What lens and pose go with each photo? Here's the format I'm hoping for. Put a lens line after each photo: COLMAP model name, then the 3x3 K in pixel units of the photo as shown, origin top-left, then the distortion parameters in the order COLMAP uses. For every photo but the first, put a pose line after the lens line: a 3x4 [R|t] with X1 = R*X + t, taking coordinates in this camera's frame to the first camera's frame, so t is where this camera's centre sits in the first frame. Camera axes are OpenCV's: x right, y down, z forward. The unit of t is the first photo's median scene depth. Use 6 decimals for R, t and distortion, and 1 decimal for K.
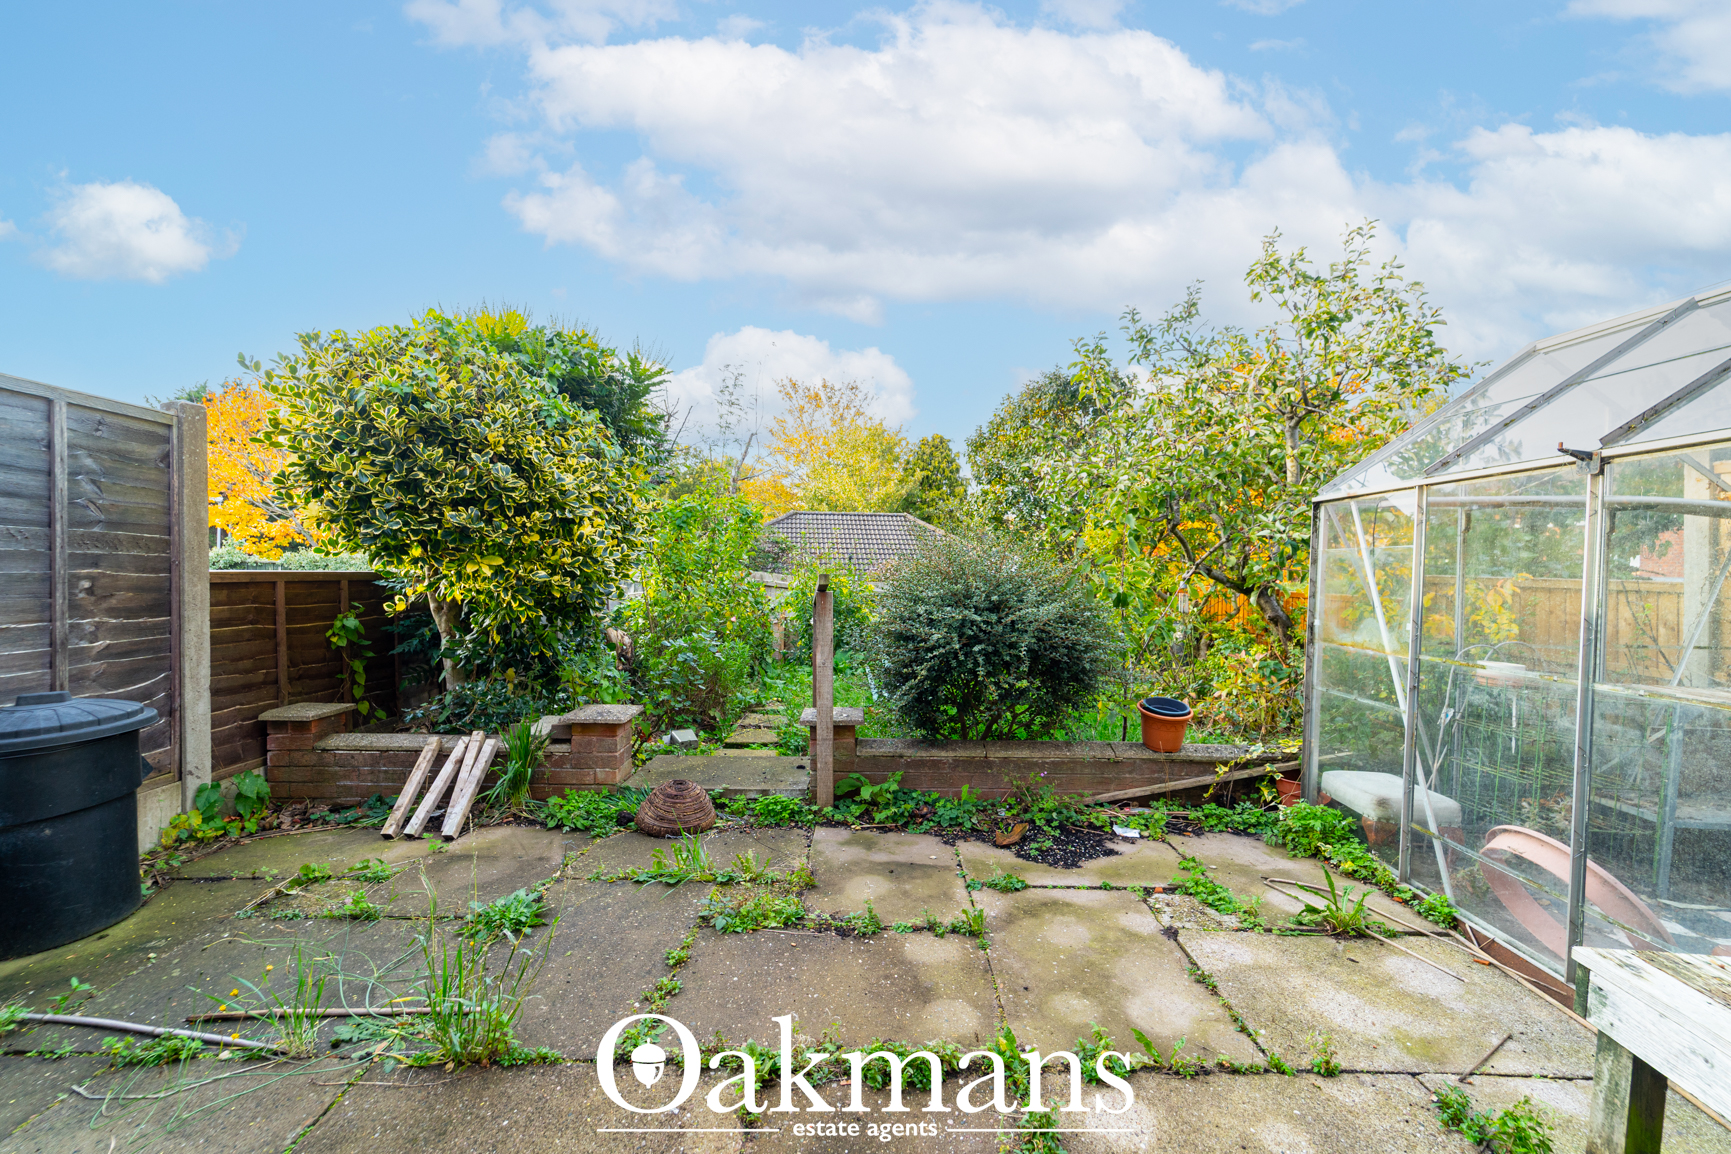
lens RADIAL K [[716.8, 0, 865.5], [0, 716.8, 577.0], [0, 0, 1]] dist [0.004082, -0.003590]
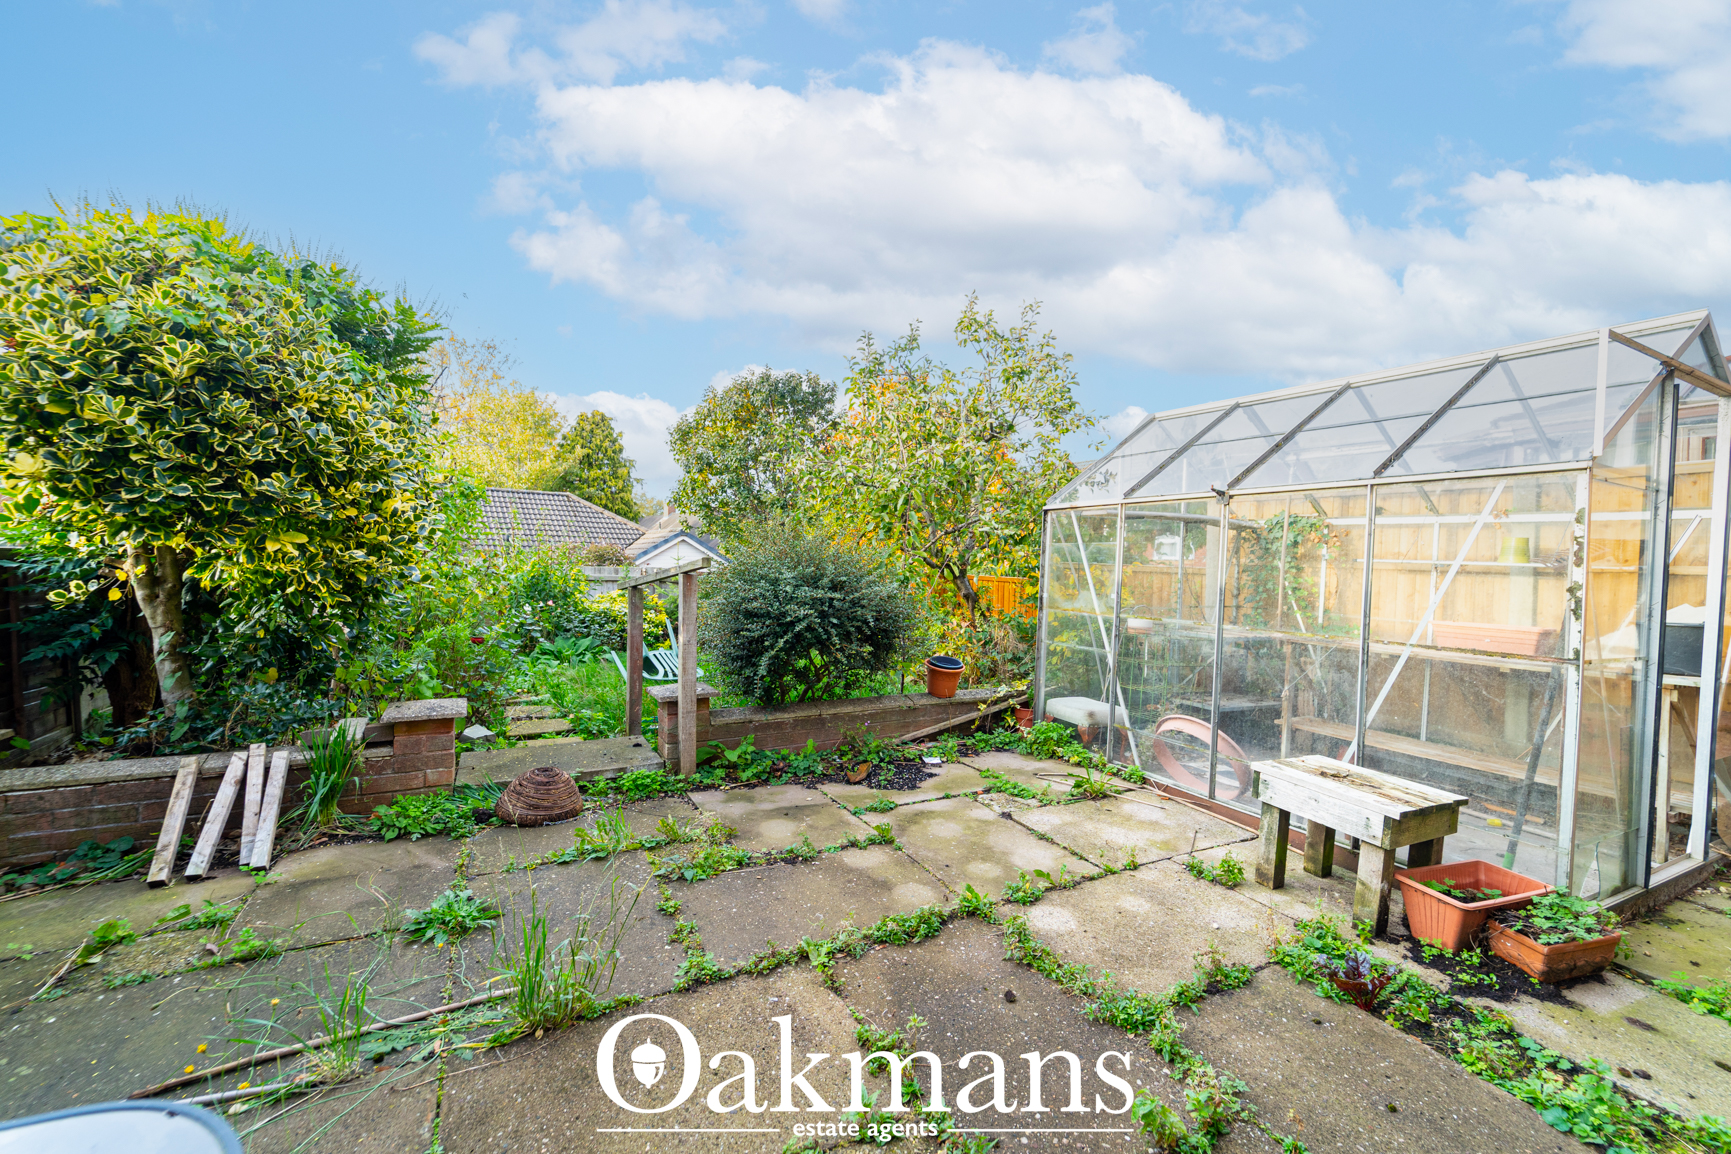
lens RADIAL K [[716.8, 0, 865.5], [0, 716.8, 577.0], [0, 0, 1]] dist [0.004082, -0.003590]
pose [[0.874456, -0.003534, 0.485093, -0.356027], [-0.006716, 0.999789, 0.019390, 0.002599], [-0.485059, -0.020214, 0.874248, -0.060140]]
